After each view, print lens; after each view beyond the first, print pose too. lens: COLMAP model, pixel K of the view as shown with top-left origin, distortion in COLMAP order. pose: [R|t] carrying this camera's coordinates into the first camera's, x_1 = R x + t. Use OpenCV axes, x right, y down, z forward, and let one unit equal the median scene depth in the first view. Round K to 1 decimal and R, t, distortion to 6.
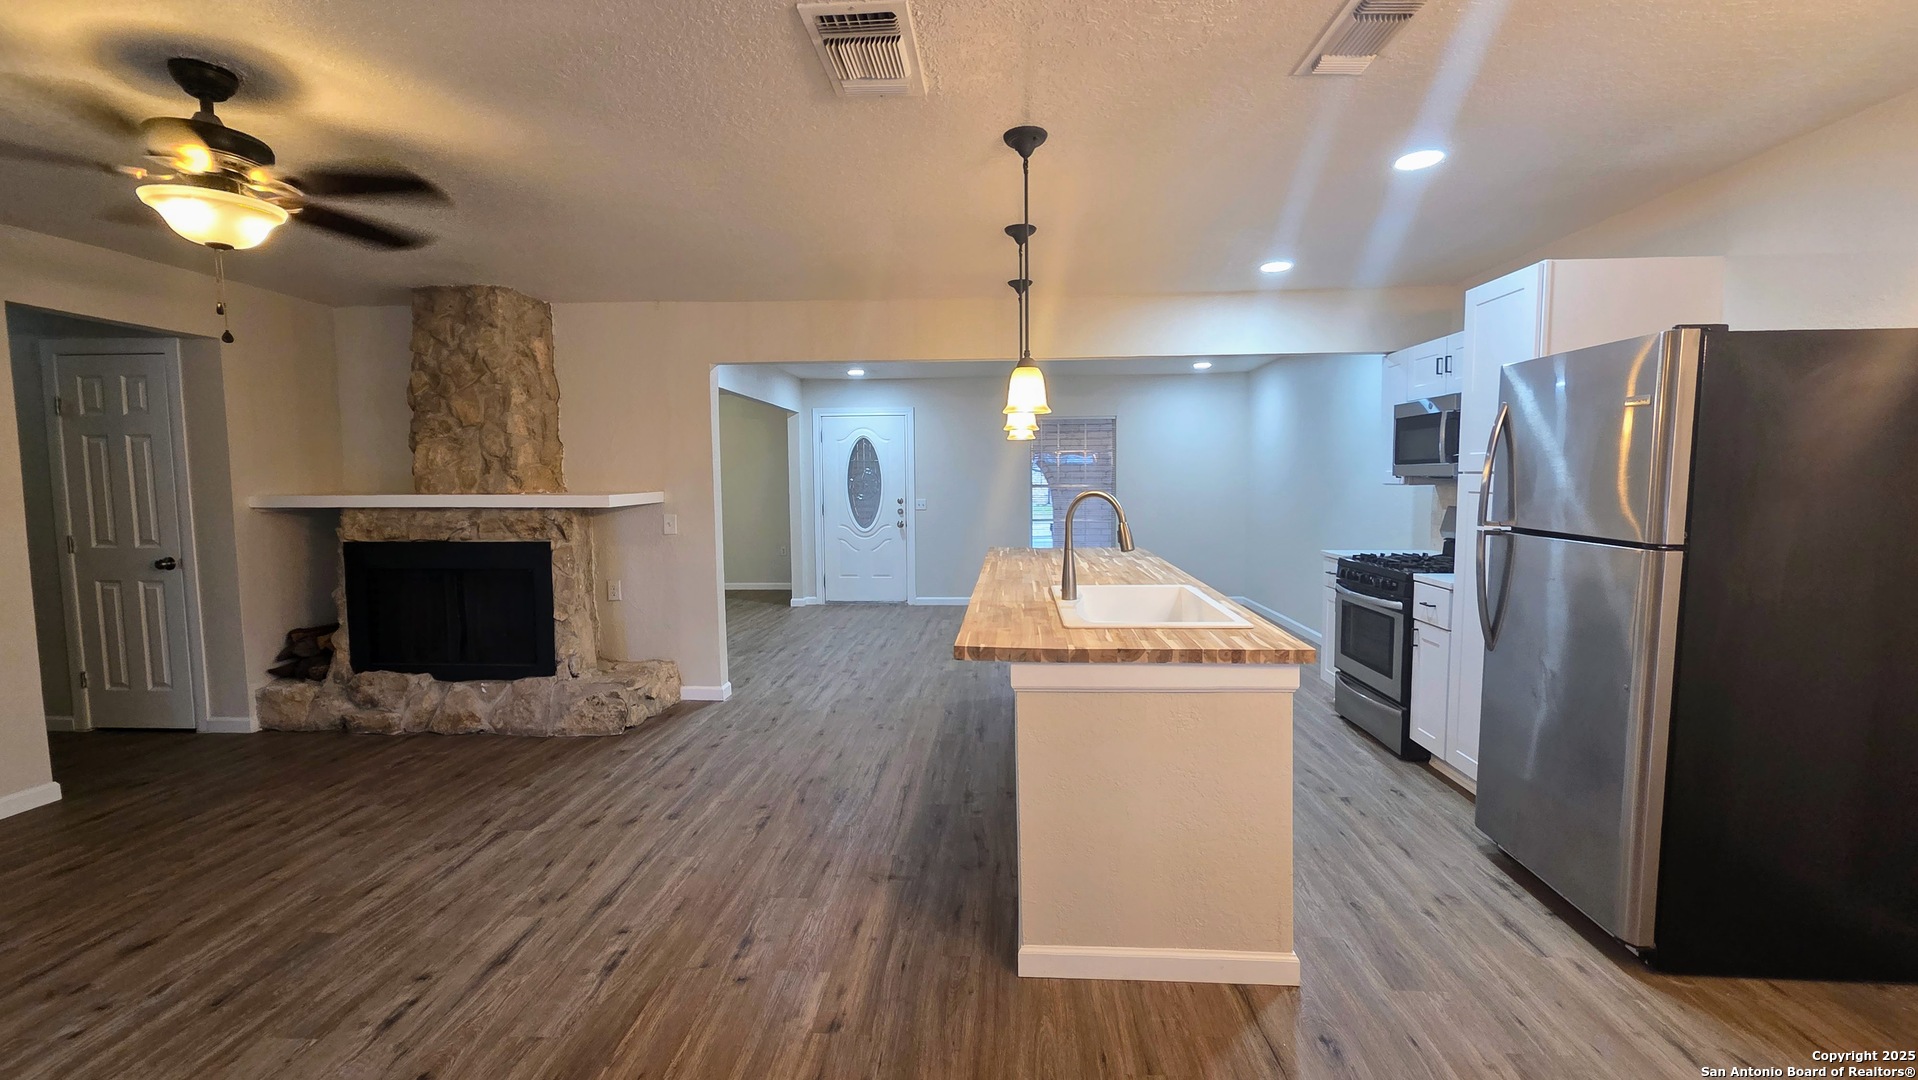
lens RADIAL K [[781.4, 0, 962.3], [0, 781.4, 539.4], [0, 0, 1]] dist [0.000981, -0.000479]
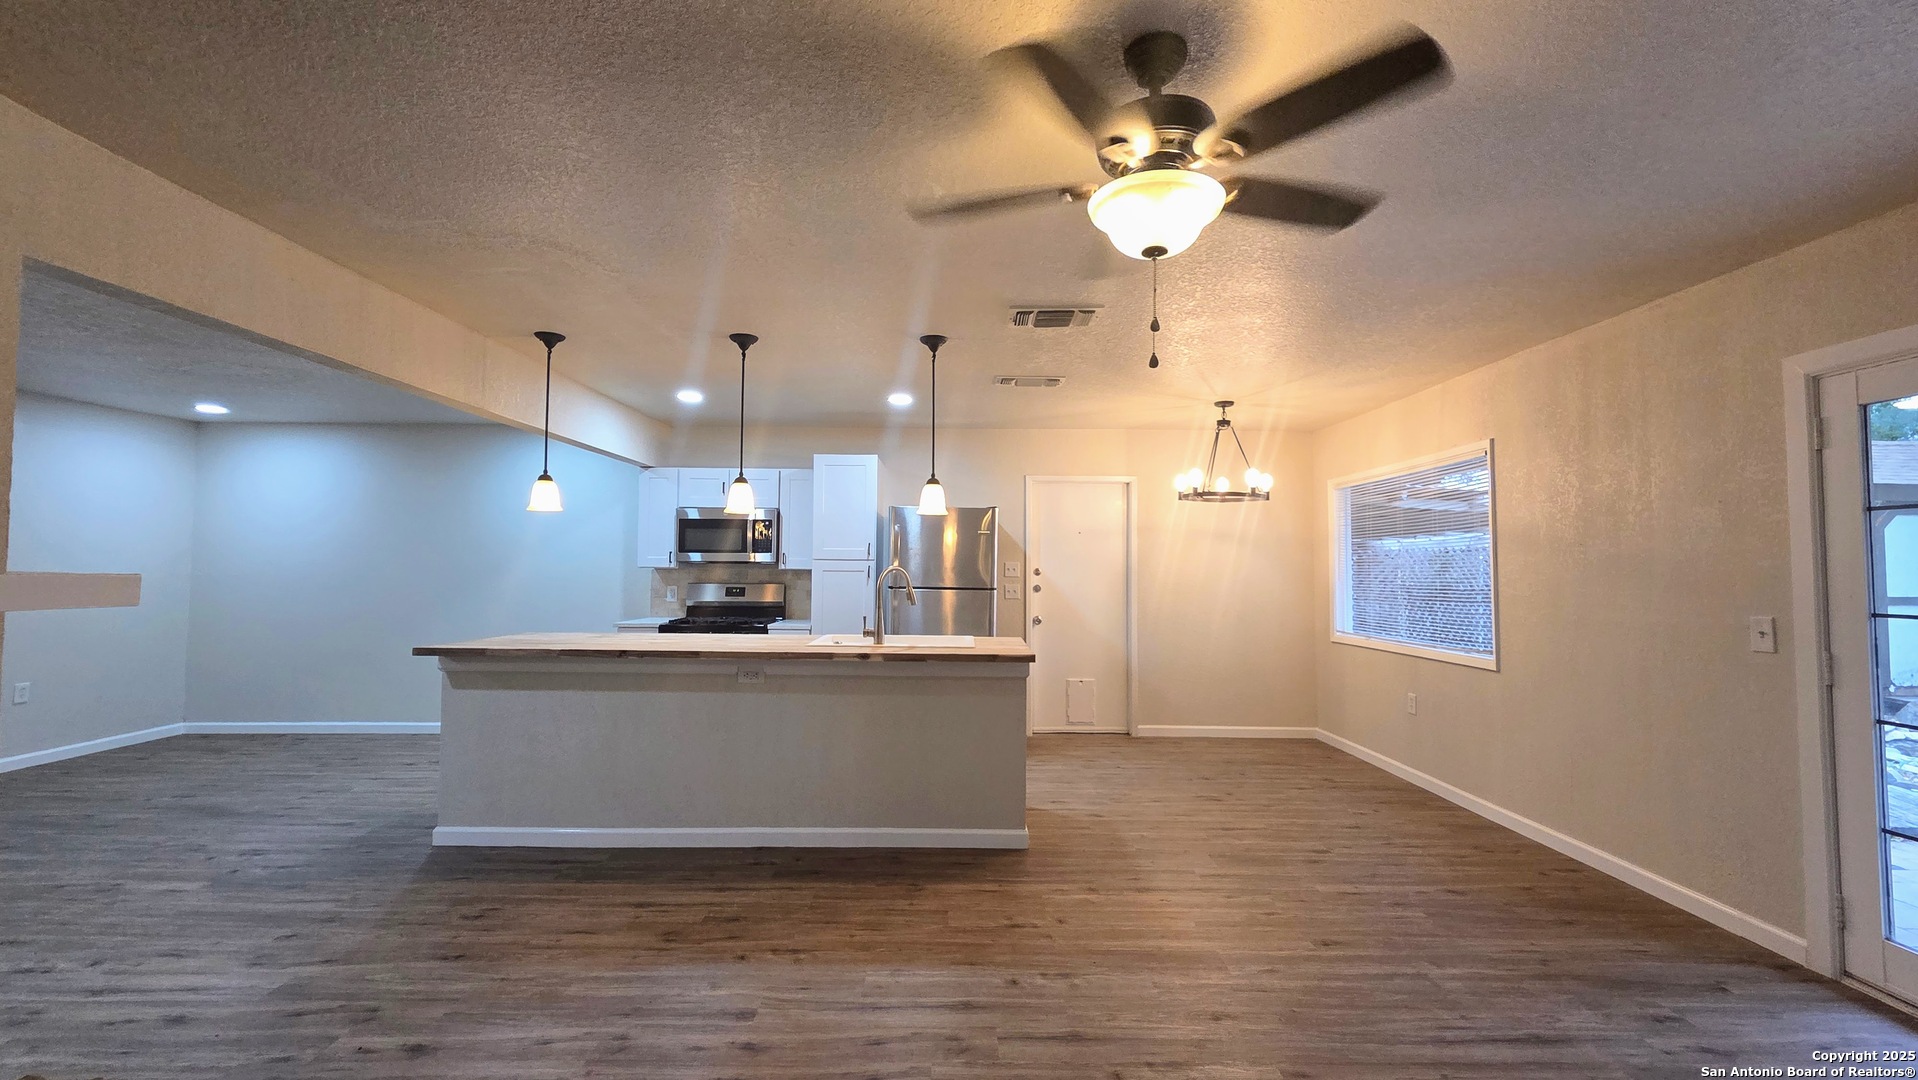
lens RADIAL K [[781.4, 0, 962.3], [0, 781.4, 539.4], [0, 0, 1]] dist [0.000981, -0.000479]
pose [[-0.064007, 0.045970, 0.996890, -0.838120], [0.073803, 0.996421, -0.041210, -0.027079], [-0.995217, 0.070936, -0.067171, 0.614792]]
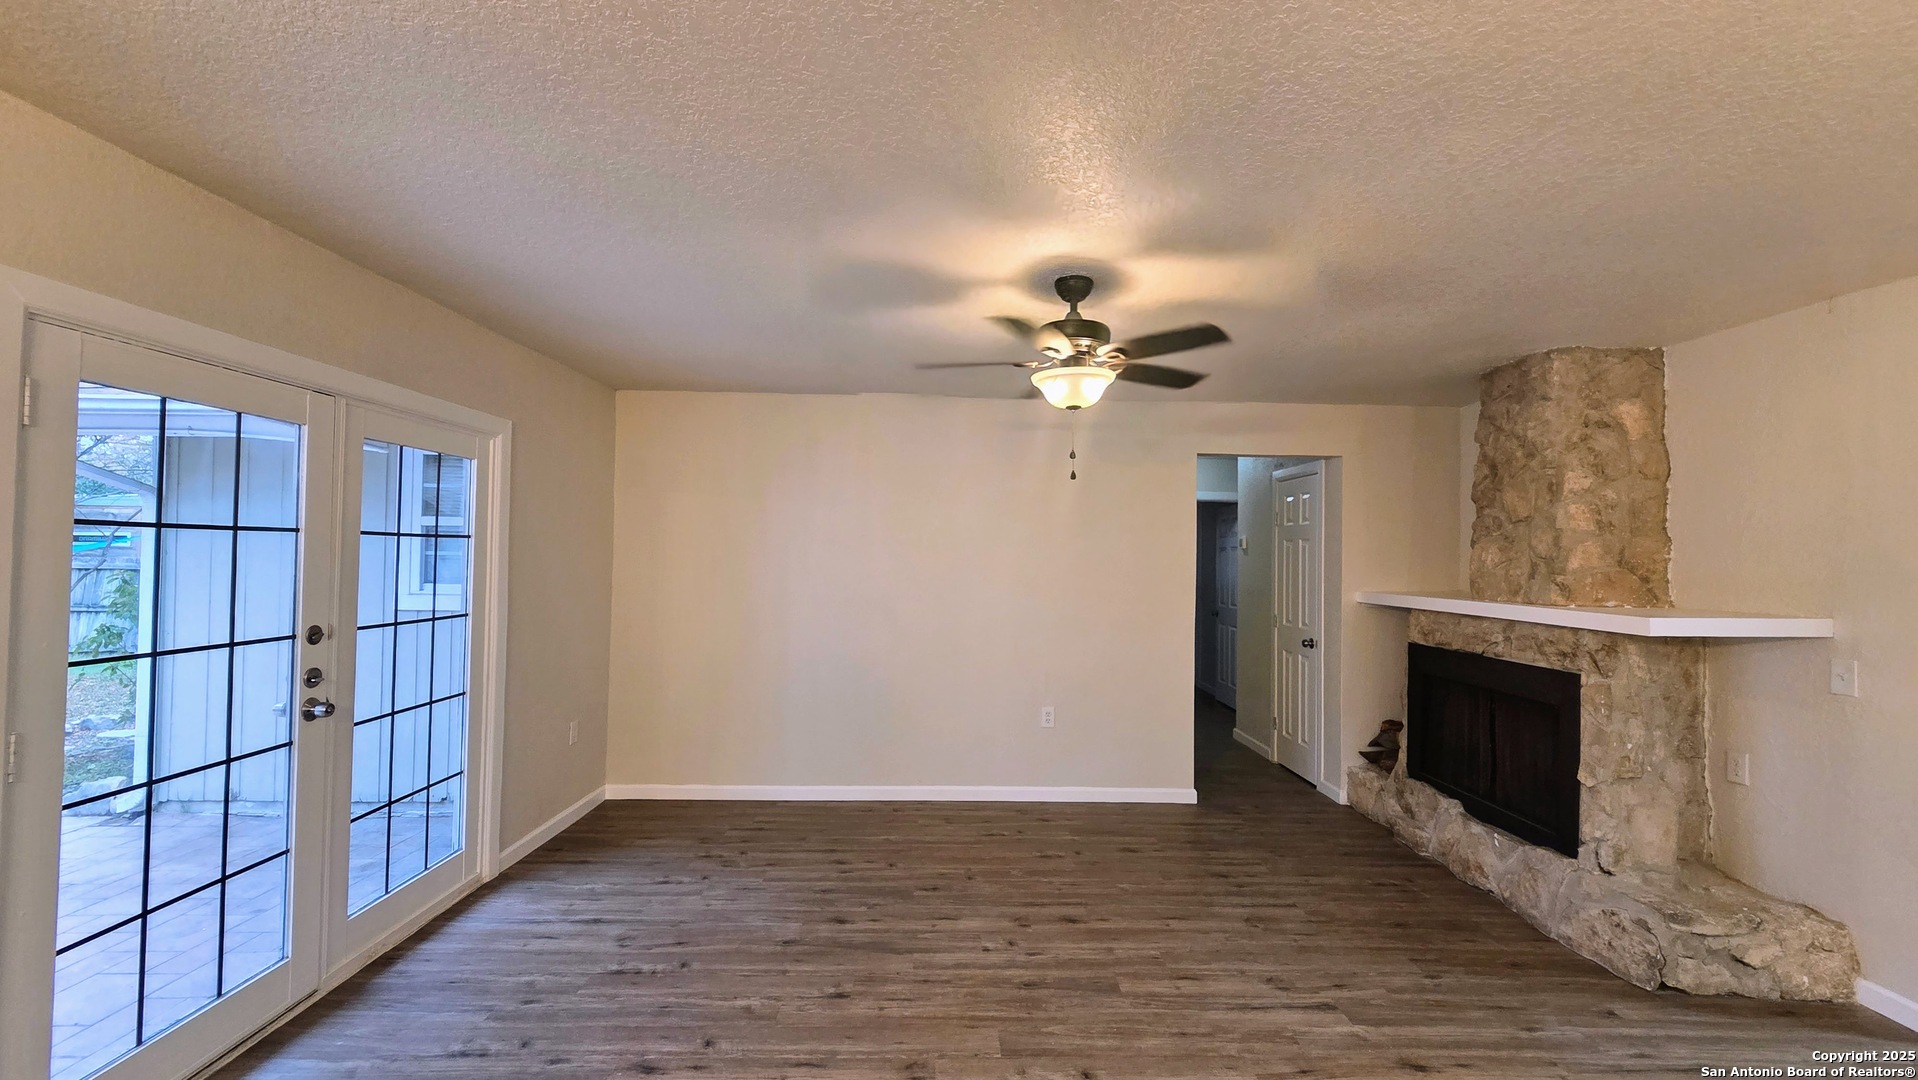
lens RADIAL K [[781.4, 0, 962.3], [0, 781.4, 539.4], [0, 0, 1]] dist [0.000981, -0.000479]
pose [[0.067629, -0.016139, -0.997580, 0.170784], [-0.094540, 0.995266, -0.022511, -0.051747], [0.993221, 0.095834, 0.065783, 0.359504]]
